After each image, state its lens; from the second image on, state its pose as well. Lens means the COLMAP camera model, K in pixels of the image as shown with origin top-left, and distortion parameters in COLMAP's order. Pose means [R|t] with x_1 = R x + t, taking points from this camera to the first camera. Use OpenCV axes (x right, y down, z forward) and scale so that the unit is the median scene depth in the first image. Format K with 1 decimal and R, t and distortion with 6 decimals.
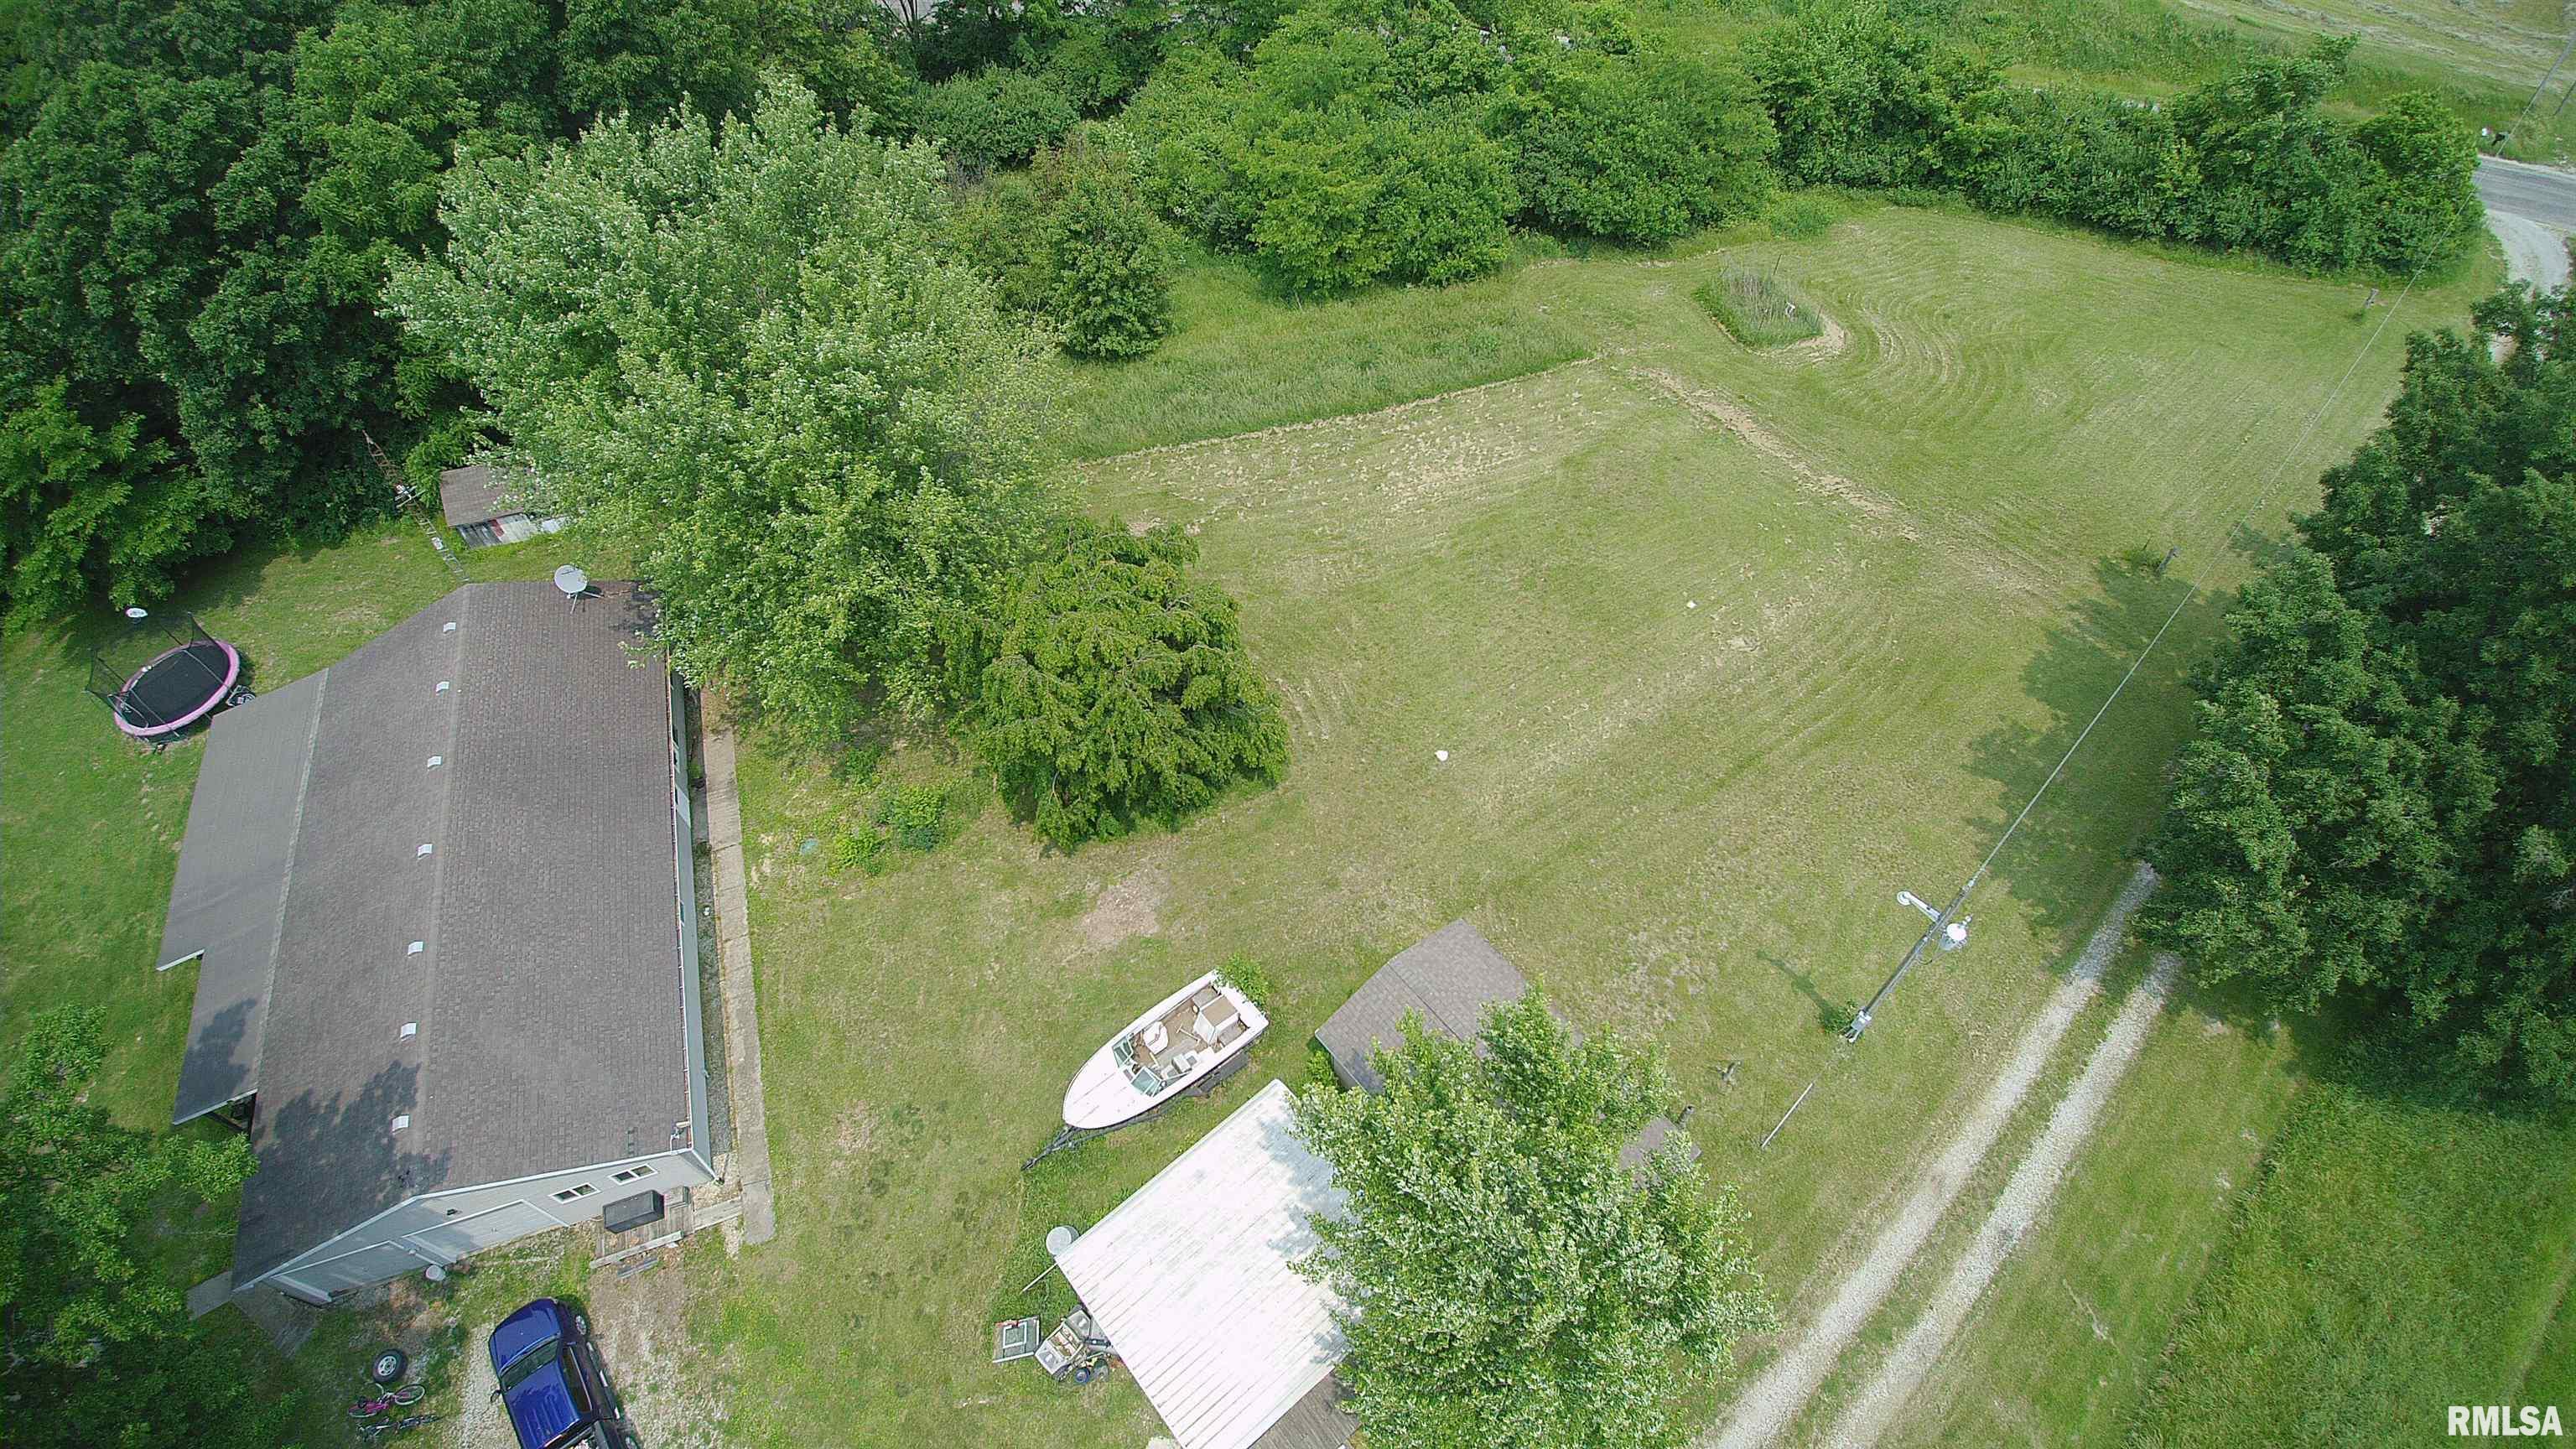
lens RADIAL K [[1200.3, 0, 1305.0], [0, 1200.3, 718.0], [0, 0, 1]] dist [-0.034325, -0.015486]
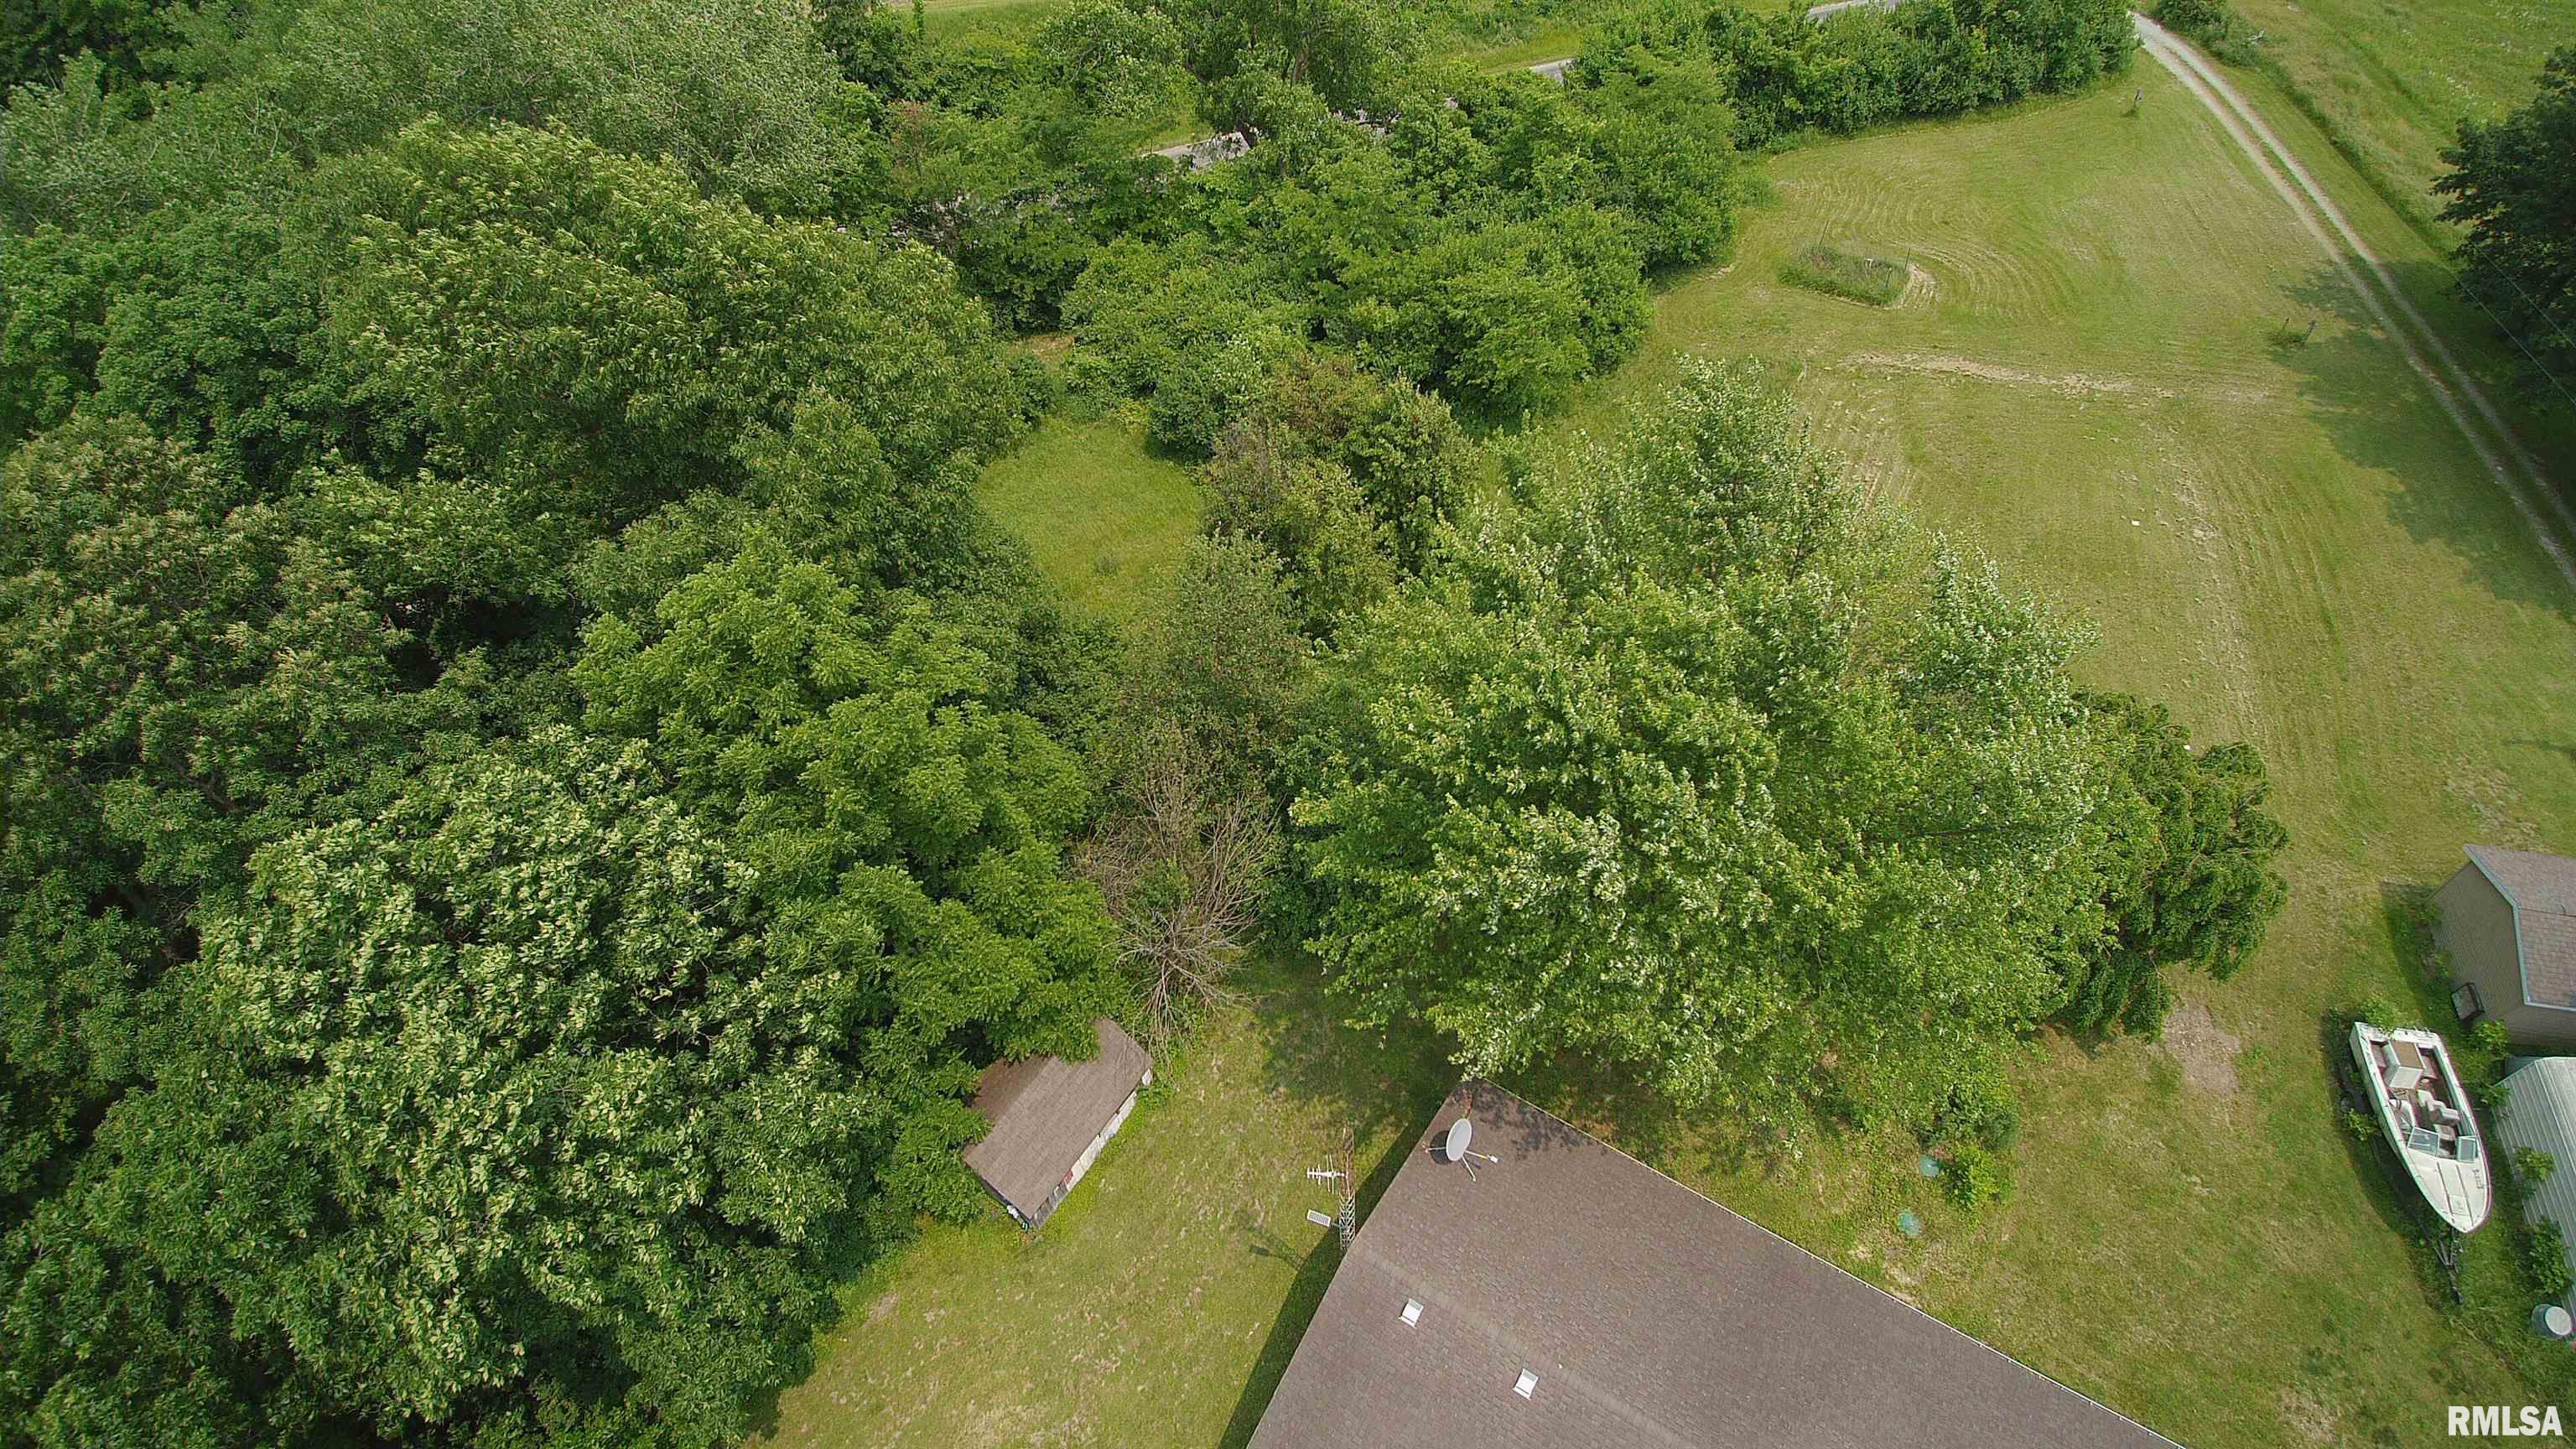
lens RADIAL K [[1200.3, 0, 1305.0], [0, 1200.3, 718.0], [0, 0, 1]] dist [-0.034325, -0.015486]
pose [[0.787363, -0.480790, 0.385877, -0.640058], [0.500655, 0.863908, 0.054839, -0.315373], [-0.359728, 0.150012, 0.920919, 0.264542]]
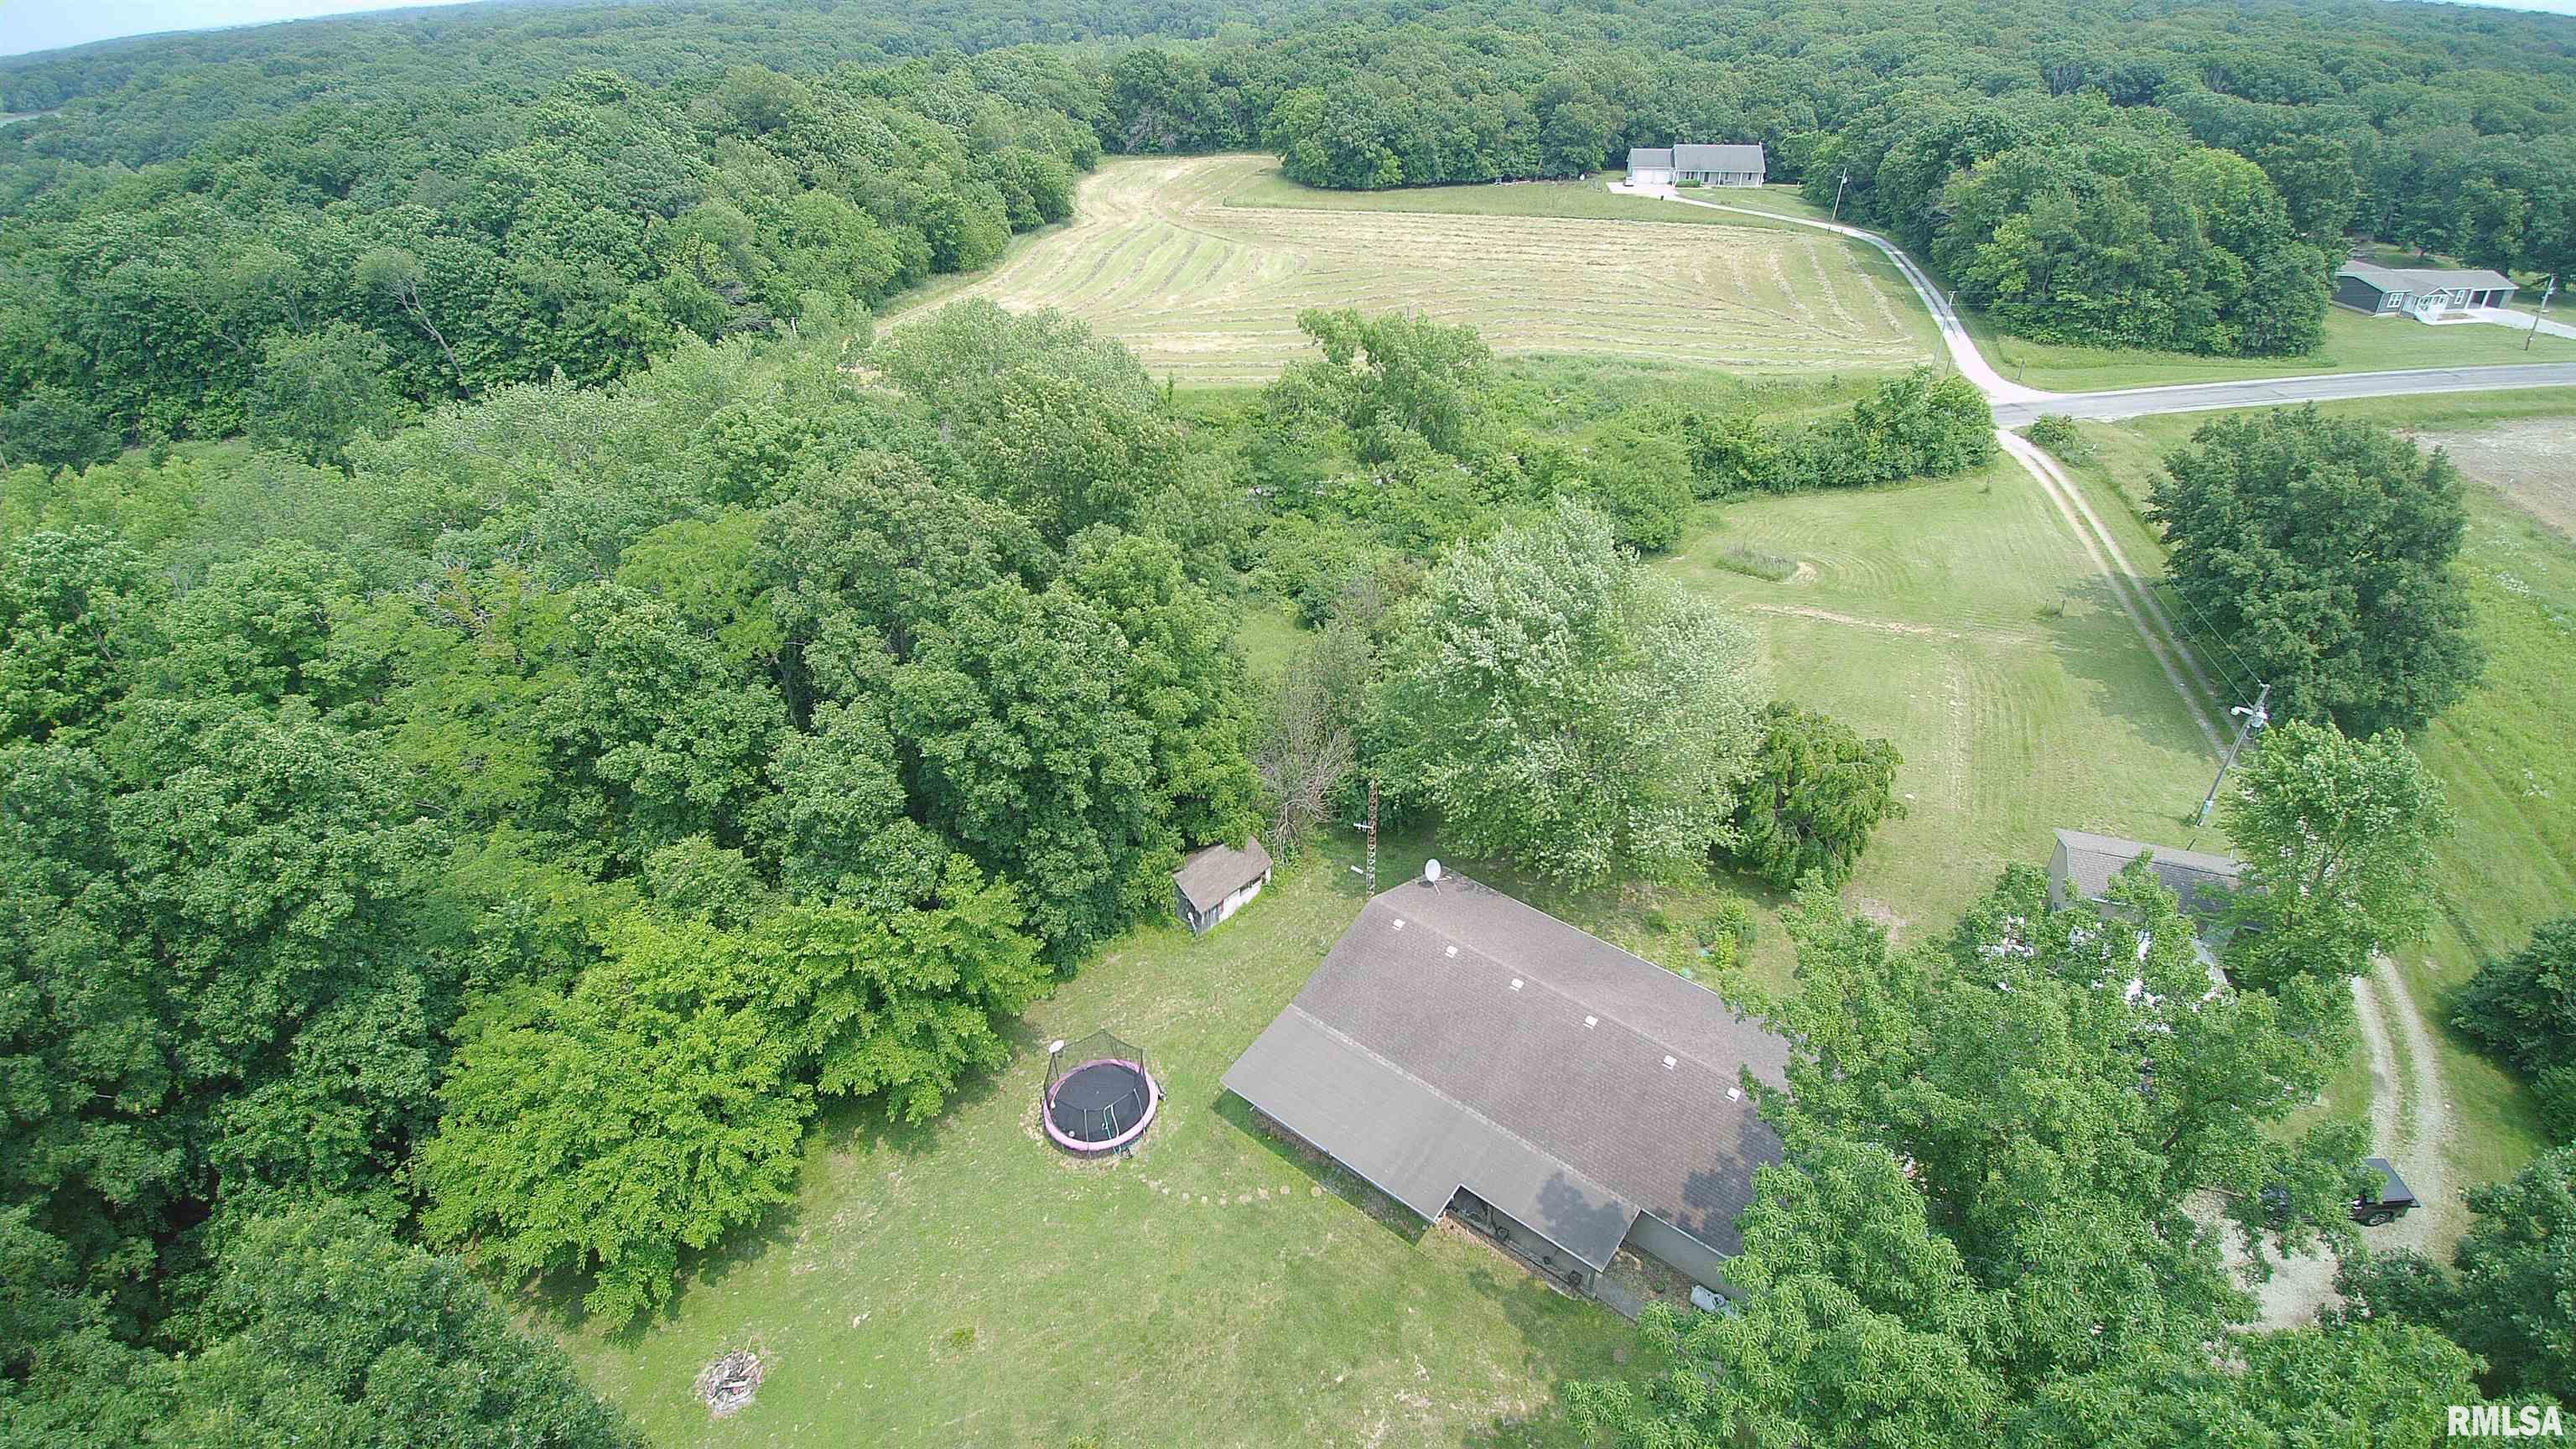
lens RADIAL K [[1200.3, 0, 1305.0], [0, 1200.3, 718.0], [0, 0, 1]] dist [-0.034325, -0.015486]
pose [[0.860440, -0.264700, 0.435405, -0.983007], [0.400603, 0.879470, -0.257000, 0.018804], [-0.314898, 0.395557, 0.862771, -0.153275]]
